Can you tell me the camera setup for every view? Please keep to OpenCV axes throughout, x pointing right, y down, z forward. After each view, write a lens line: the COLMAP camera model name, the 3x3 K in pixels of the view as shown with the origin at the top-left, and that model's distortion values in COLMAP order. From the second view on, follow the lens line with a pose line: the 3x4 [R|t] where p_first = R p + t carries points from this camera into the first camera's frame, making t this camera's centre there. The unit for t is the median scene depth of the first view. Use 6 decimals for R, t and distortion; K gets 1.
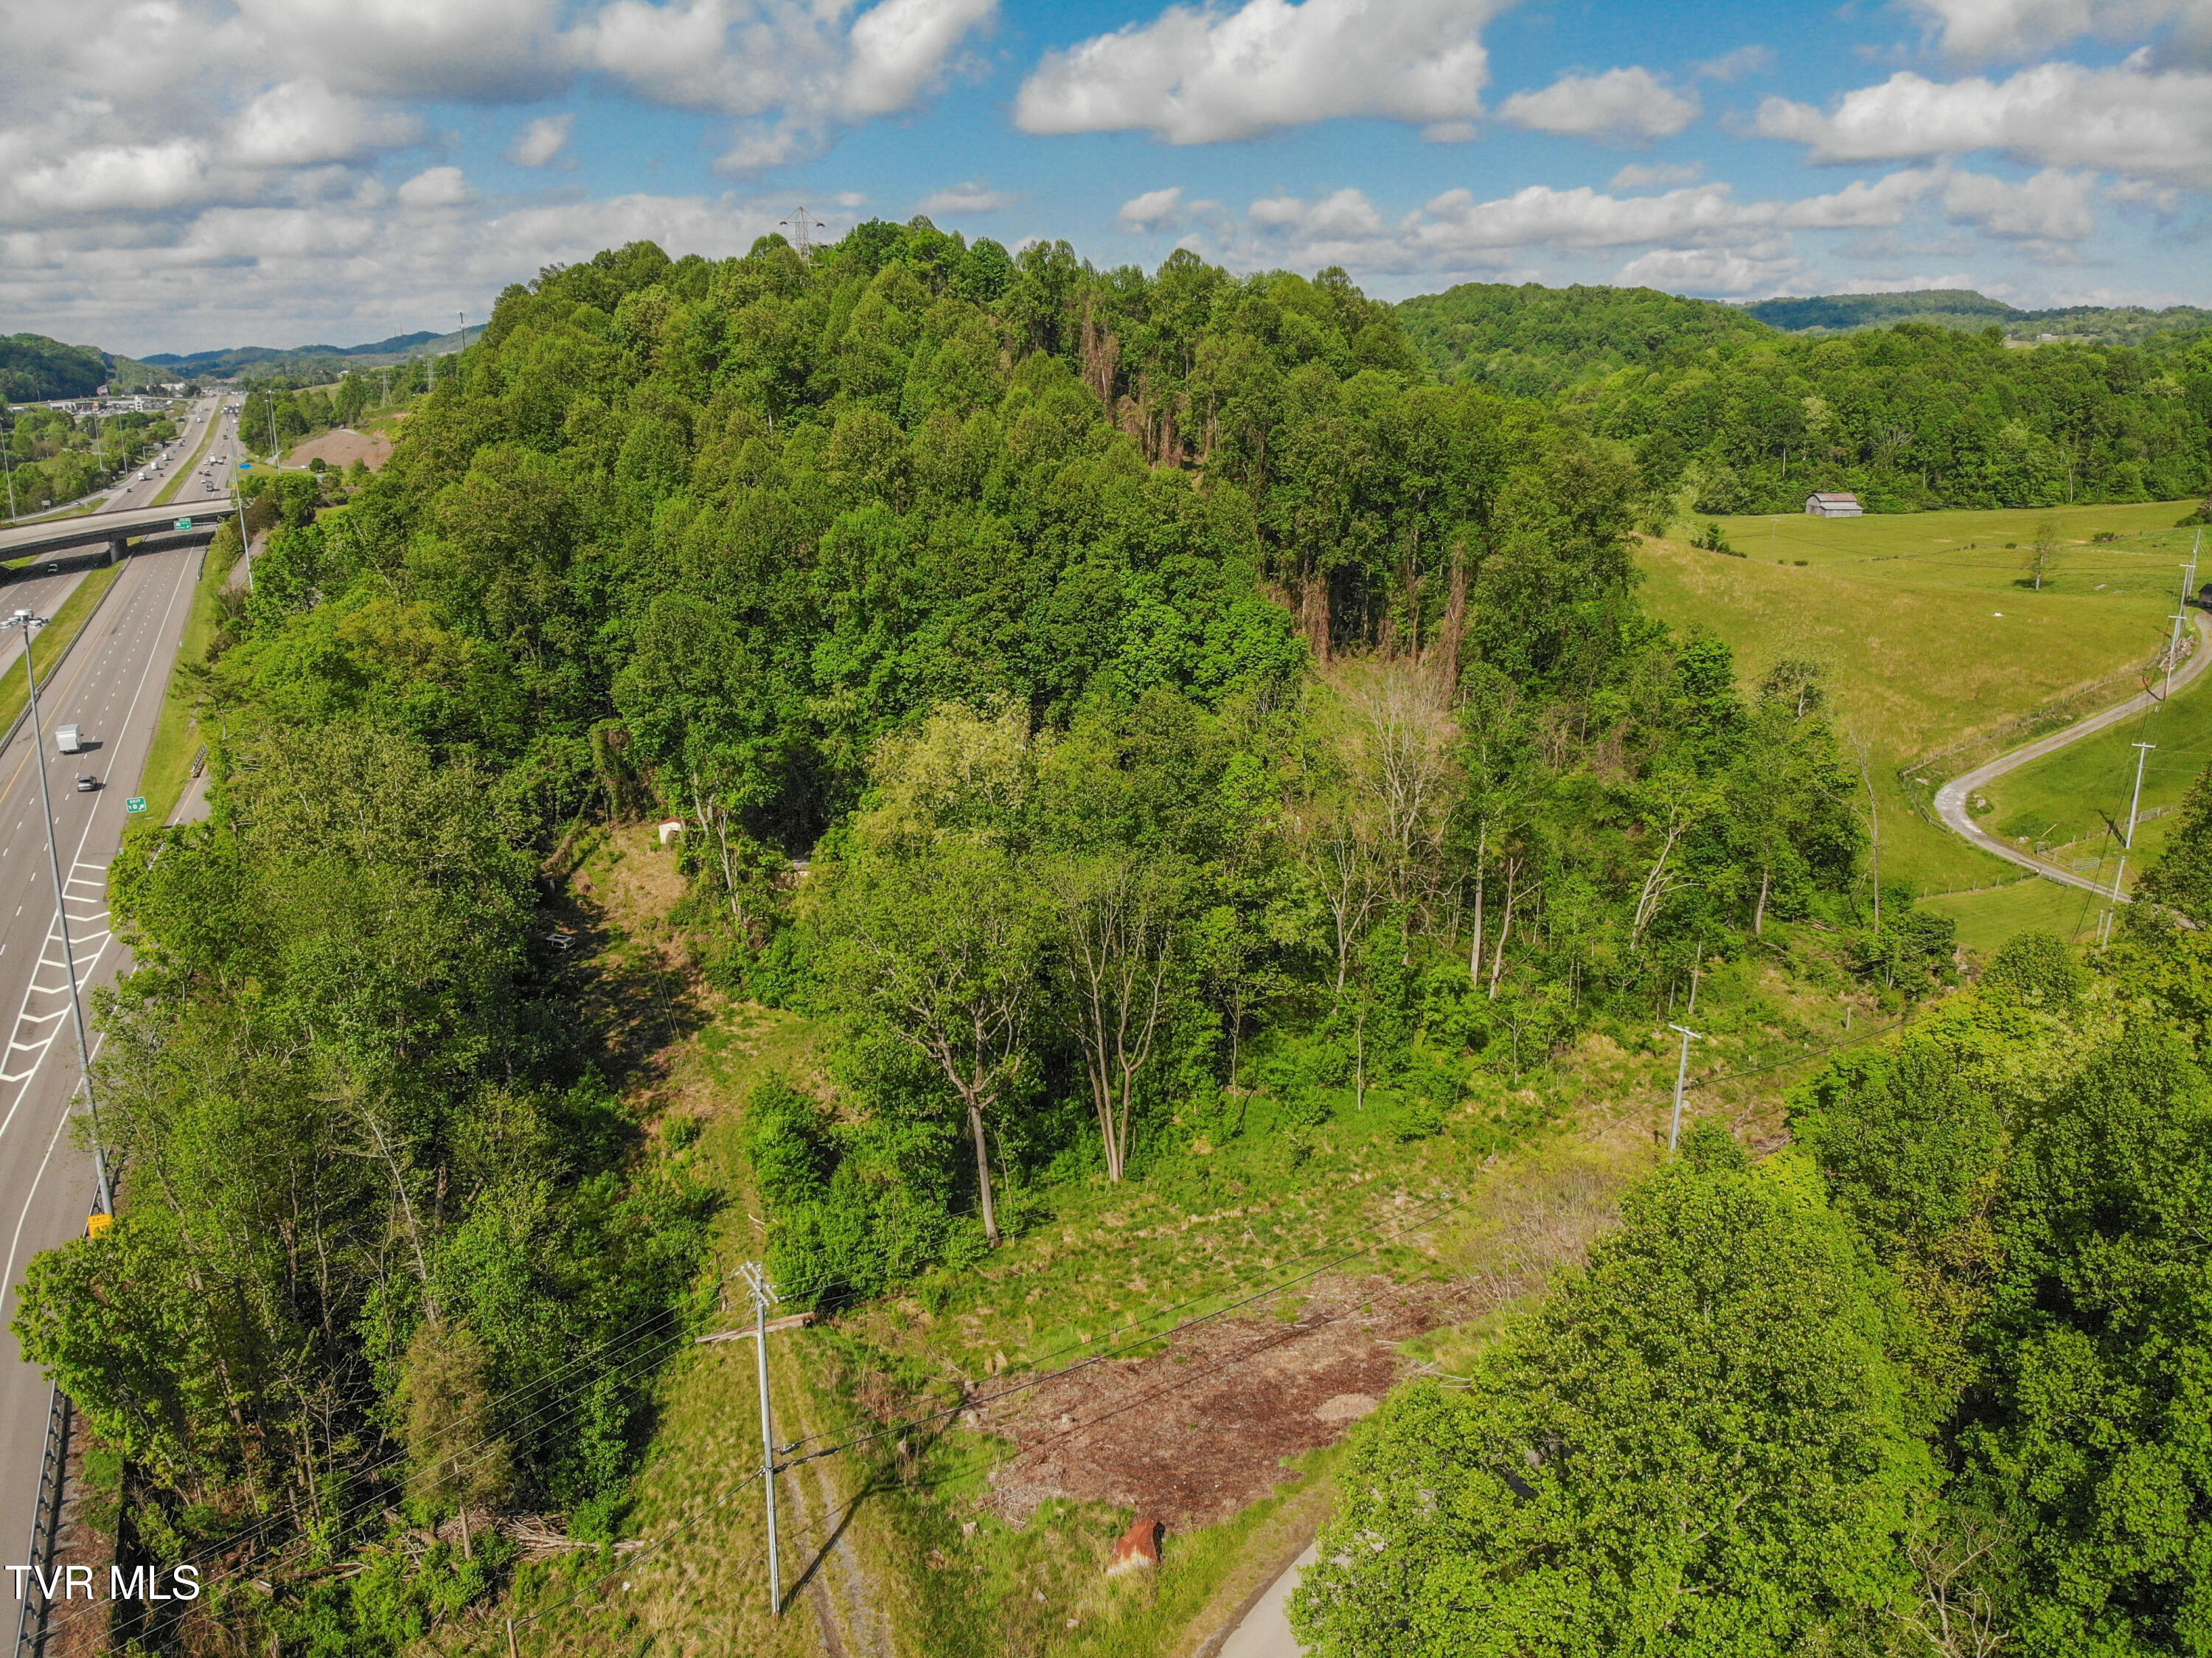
lens RADIAL K [[1596.1, 0, 1117.2], [0, 1596.1, 824.1], [0, 0, 1]] dist [0.143410, -0.297614]
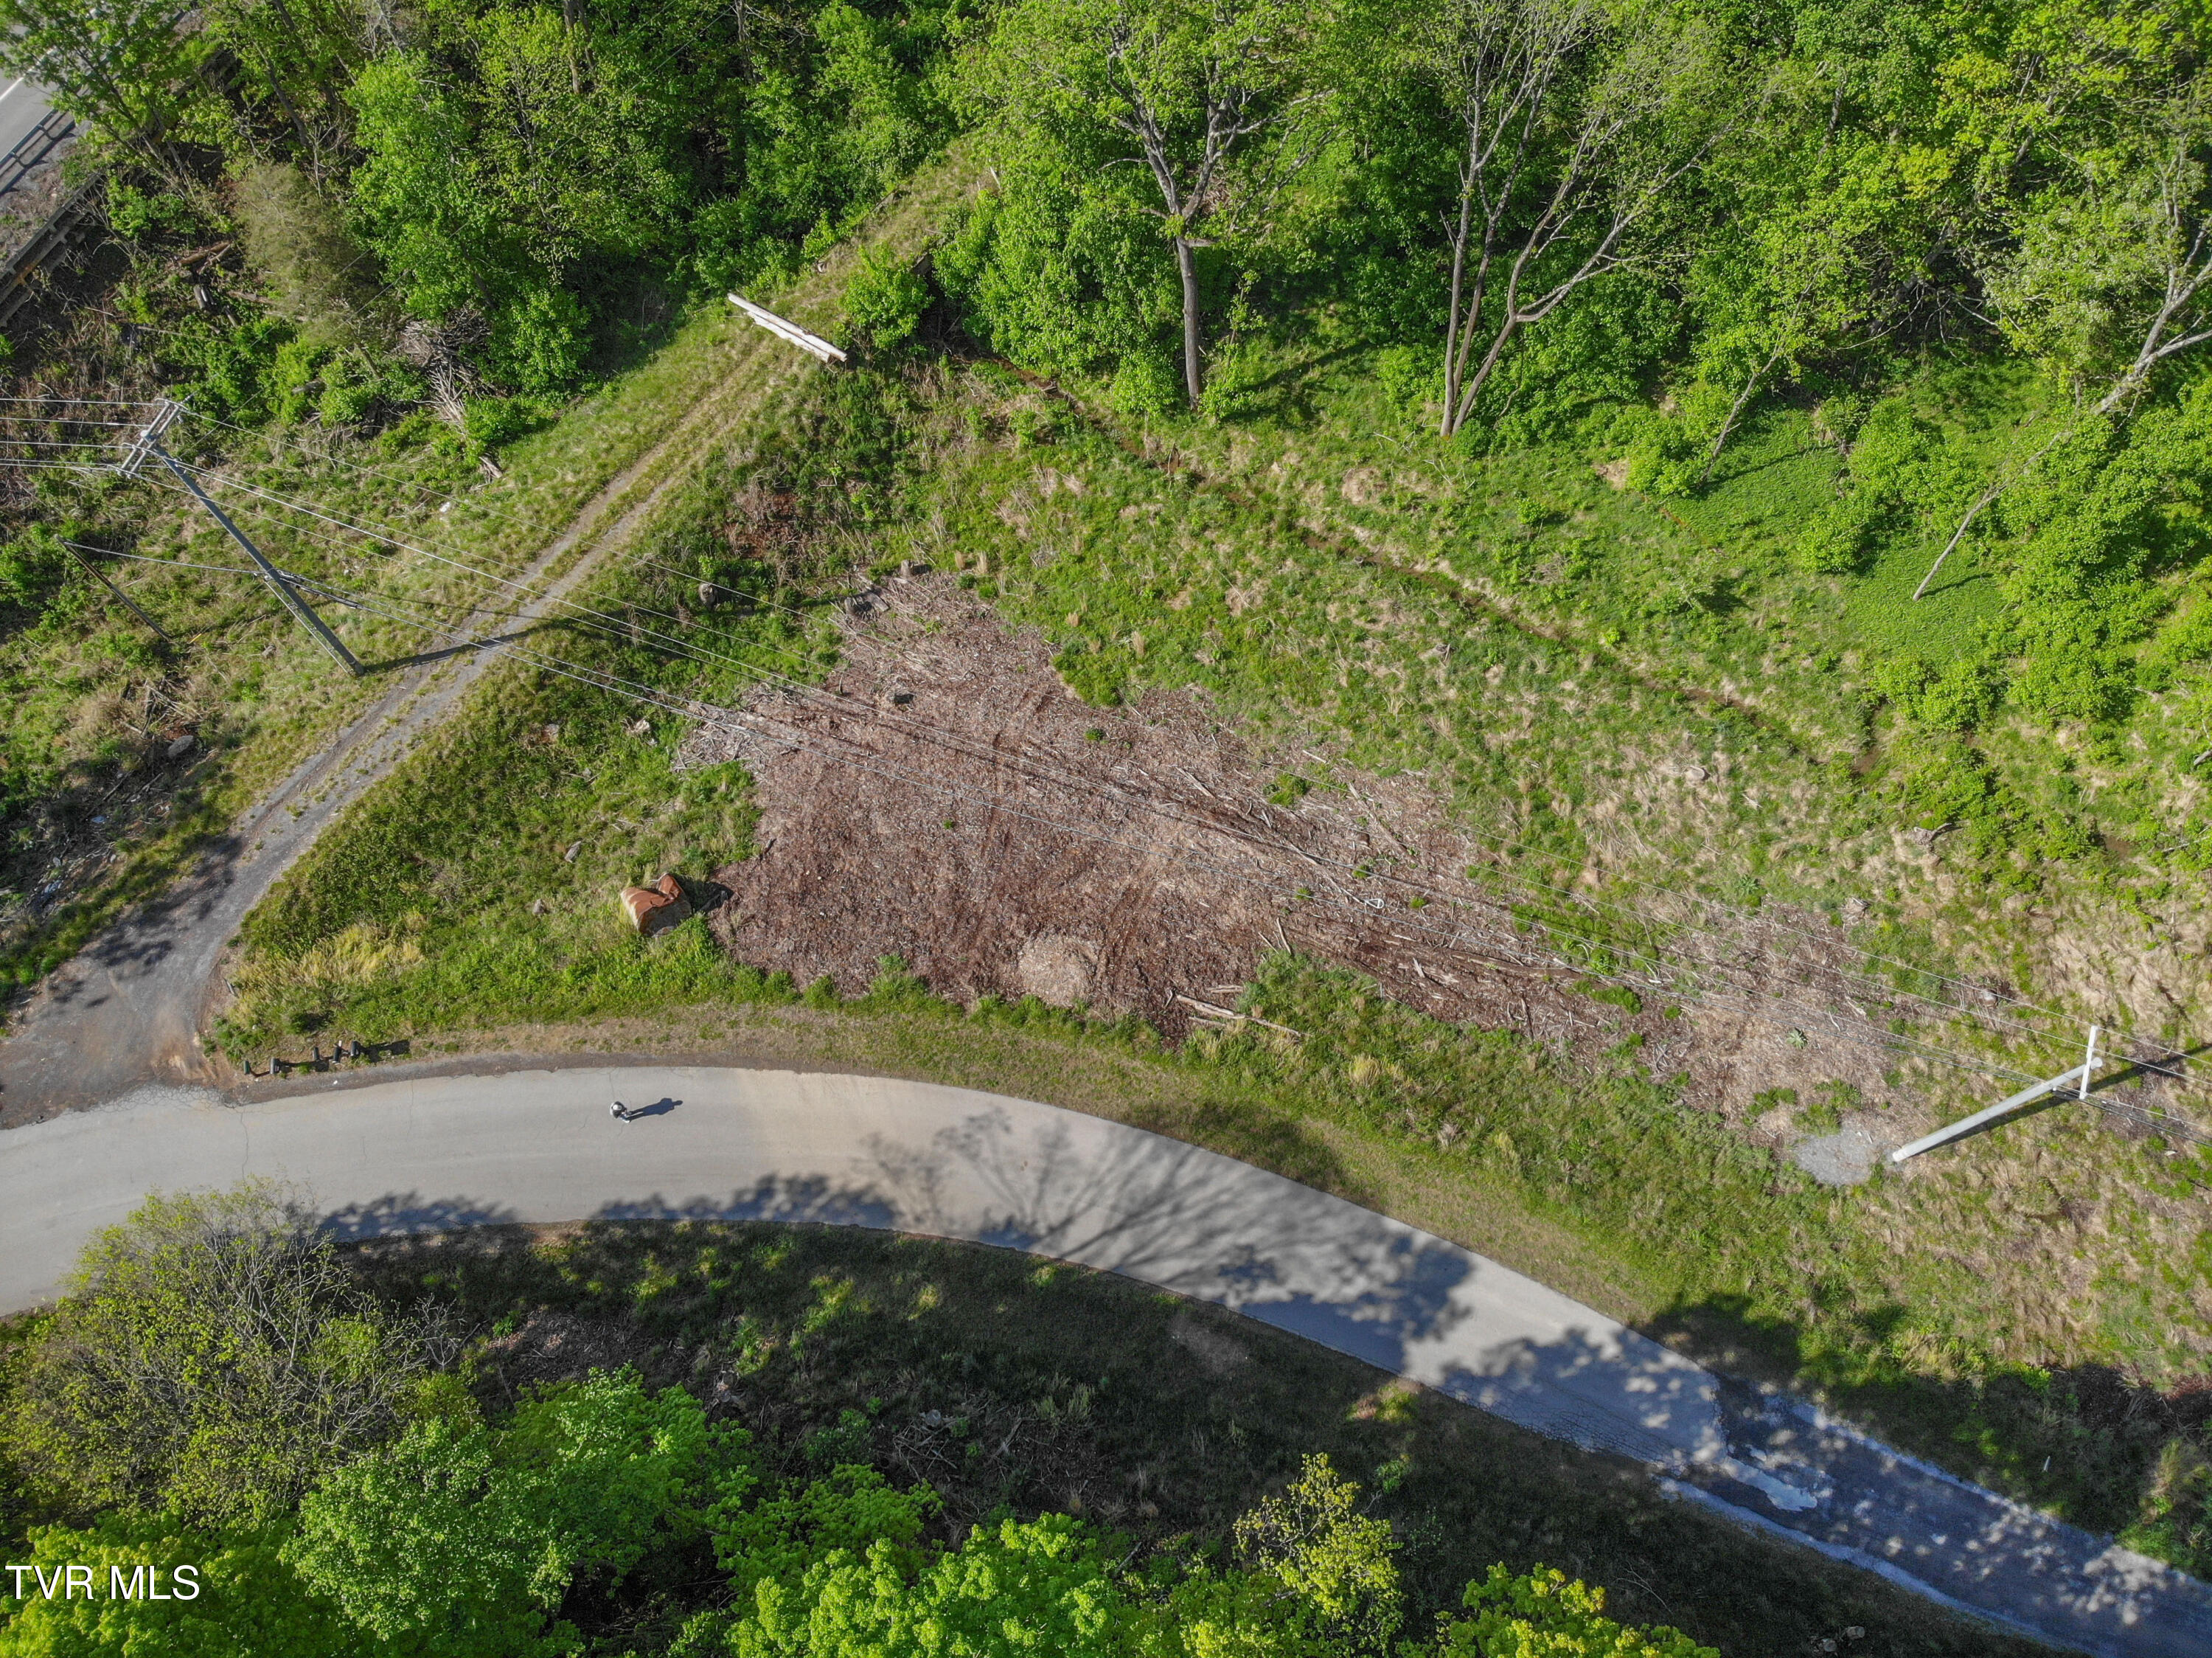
lens RADIAL K [[1527.1, 0, 1078.1], [0, 1527.1, 871.9], [0, 0, 1]] dist [0.033019, -0.123049]
pose [[0.575511, 0.760748, -0.300084, 0.174035], [-0.216763, 0.495721, 0.840996, -0.133800], [0.788544, -0.418955, 0.450195, 0.388145]]
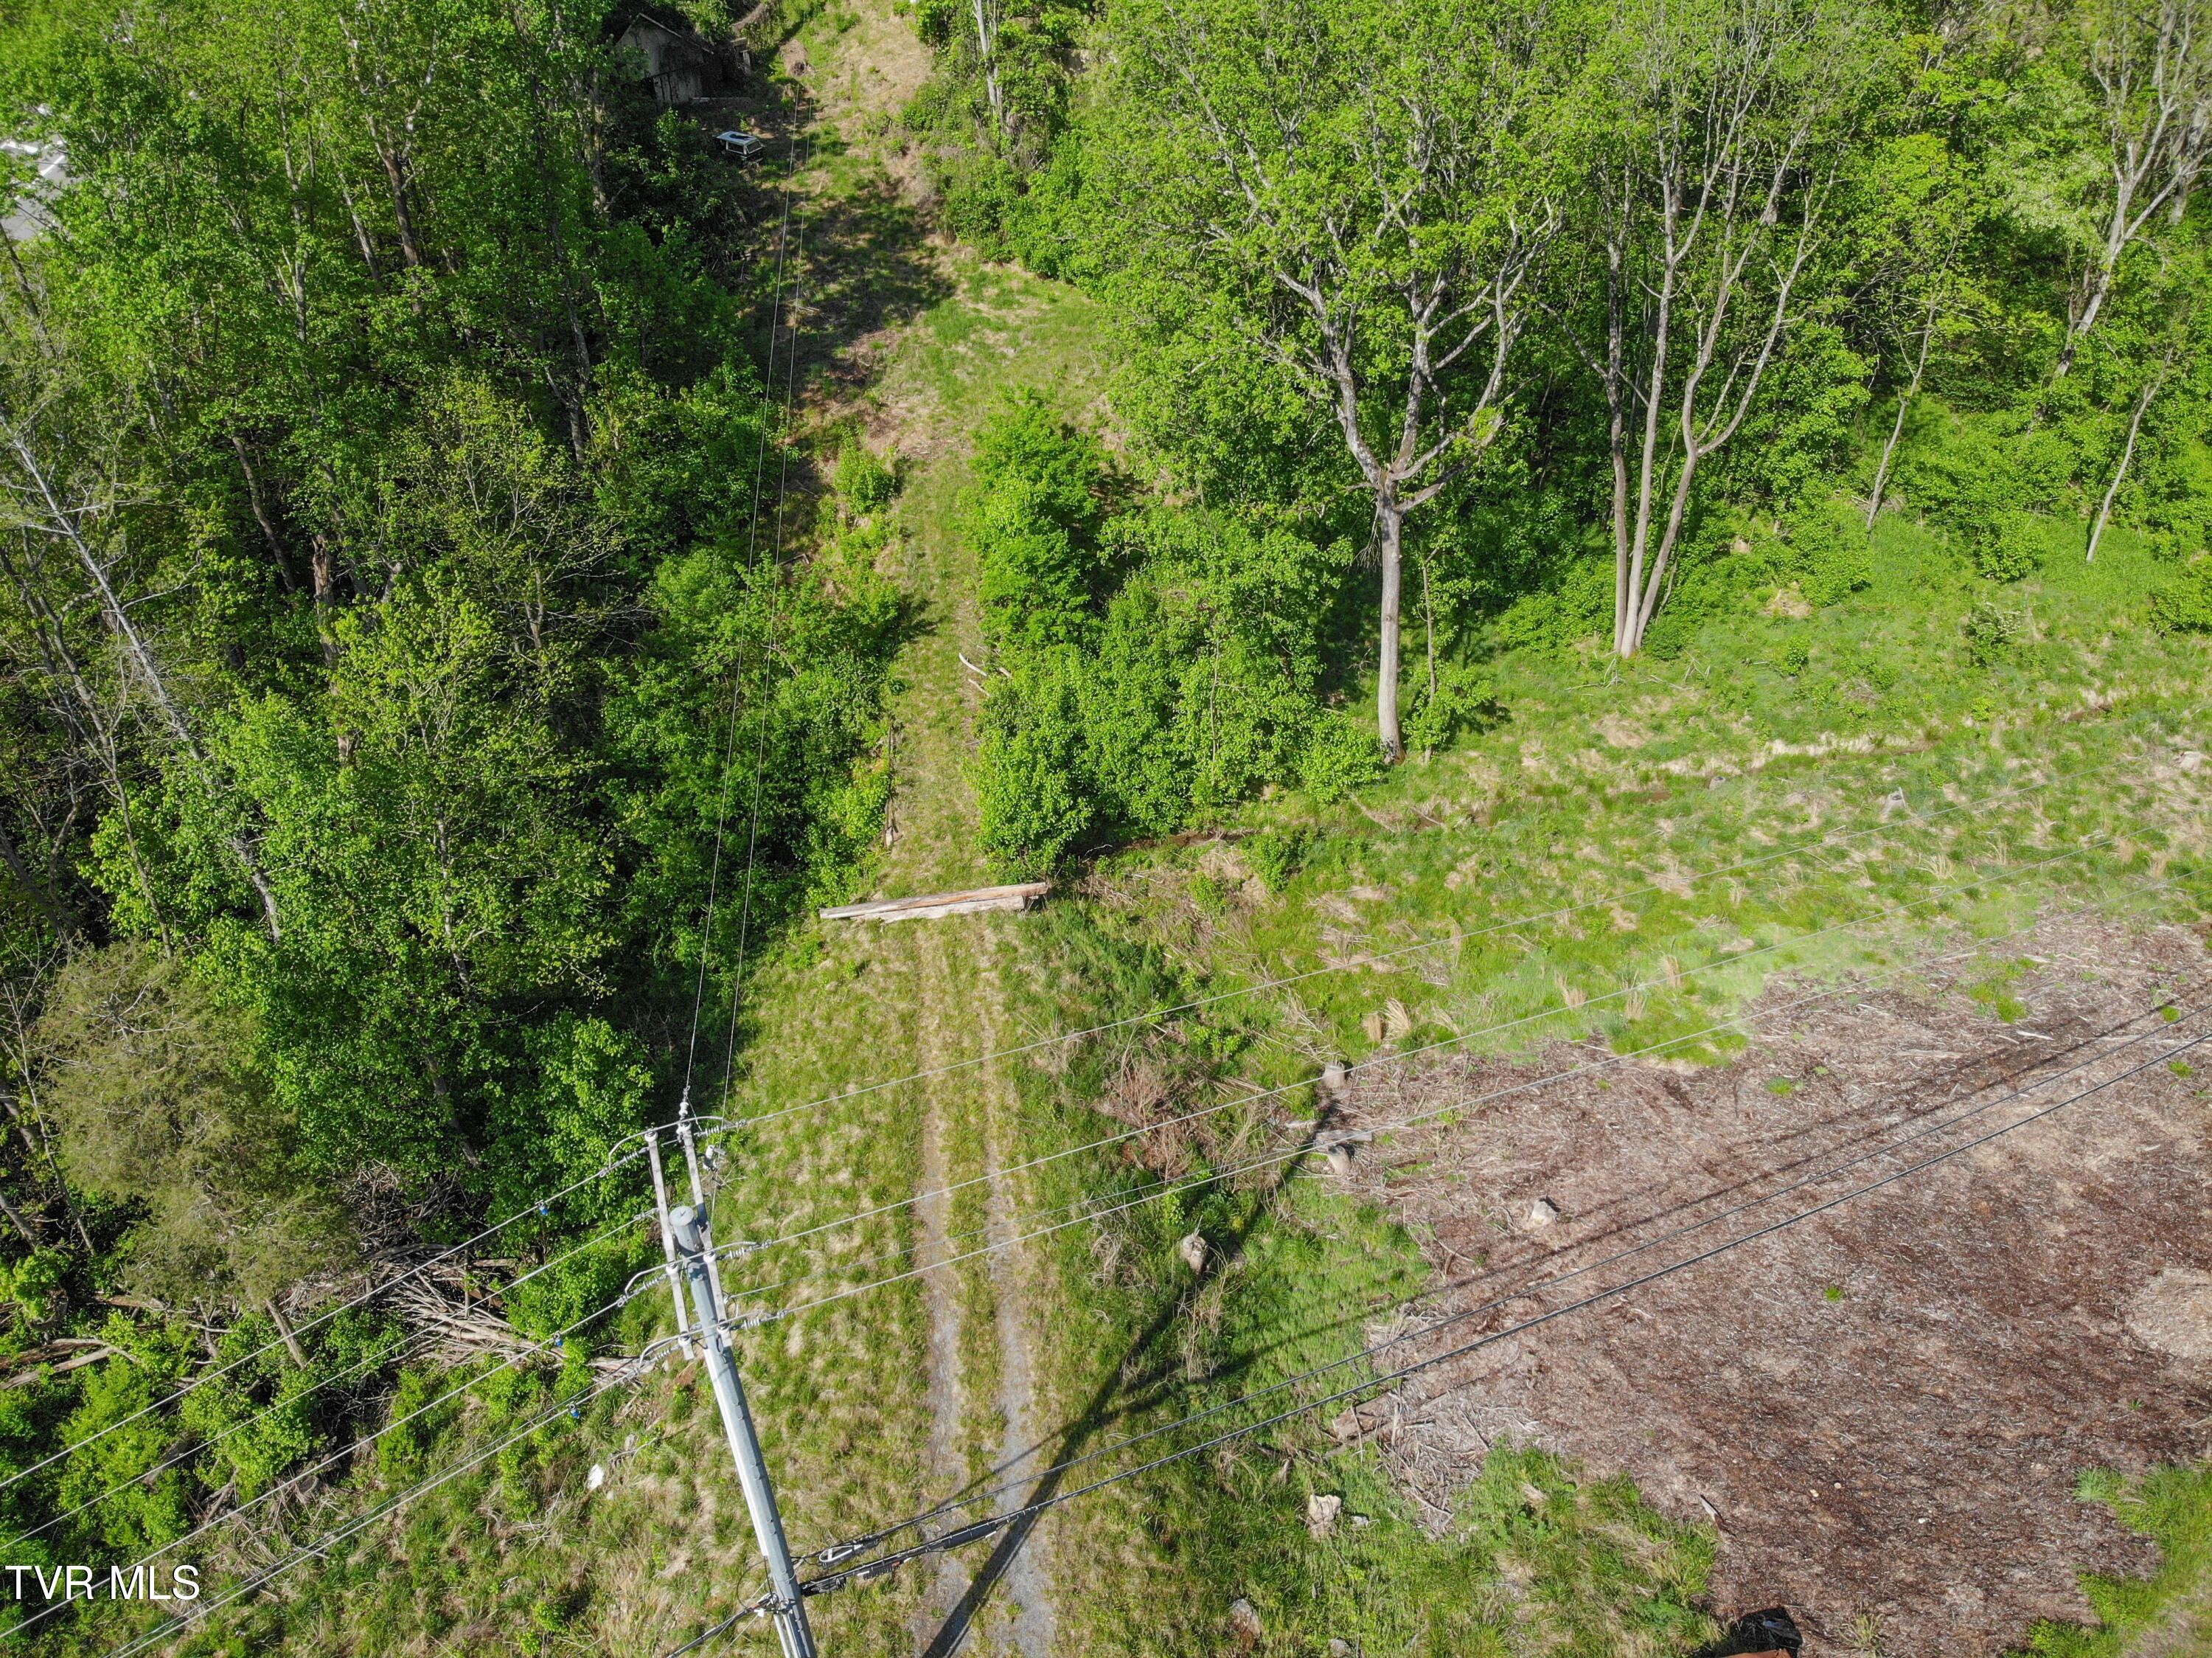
lens RADIAL K [[1646.6, 0, 1109.1], [0, 1646.6, 815.9], [0, 0, 1]] dist [0.058524, -0.172874]
pose [[0.974097, 0.135388, -0.181121, -0.045543], [-0.052168, 0.913900, 0.402573, 0.042342], [0.220030, -0.382696, 0.897290, 0.326135]]
